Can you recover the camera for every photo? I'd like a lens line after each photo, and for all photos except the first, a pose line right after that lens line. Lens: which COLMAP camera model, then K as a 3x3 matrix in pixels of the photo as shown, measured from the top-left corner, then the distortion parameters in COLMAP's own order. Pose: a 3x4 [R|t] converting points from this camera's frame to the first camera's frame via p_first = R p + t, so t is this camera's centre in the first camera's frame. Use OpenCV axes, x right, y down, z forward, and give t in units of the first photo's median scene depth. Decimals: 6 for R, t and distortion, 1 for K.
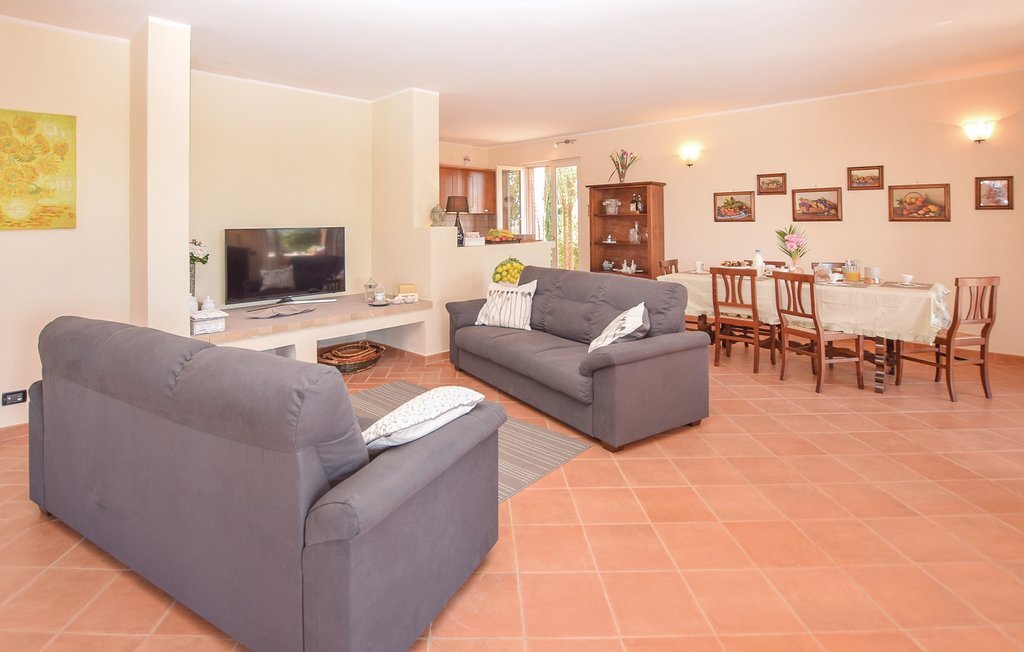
lens RADIAL K [[506.9, 0, 511.0], [0, 506.9, 344.2], [0, 0, 1]] dist [-0.000453, -0.000163]
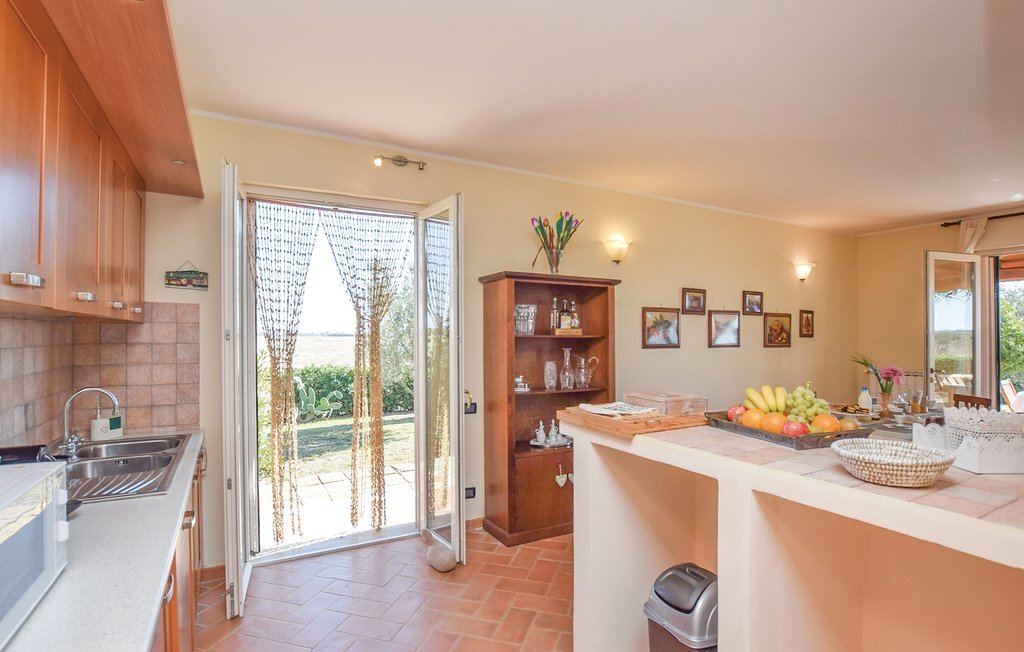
lens RADIAL K [[506.9, 0, 511.0], [0, 506.9, 344.2], [0, 0, 1]] dist [-0.000453, -0.000163]
pose [[0.317311, 0.010214, 0.948267, -0.309473], [0.231676, 0.968808, -0.087959, -0.245074], [-0.919587, 0.247601, 0.305047, 1.022903]]
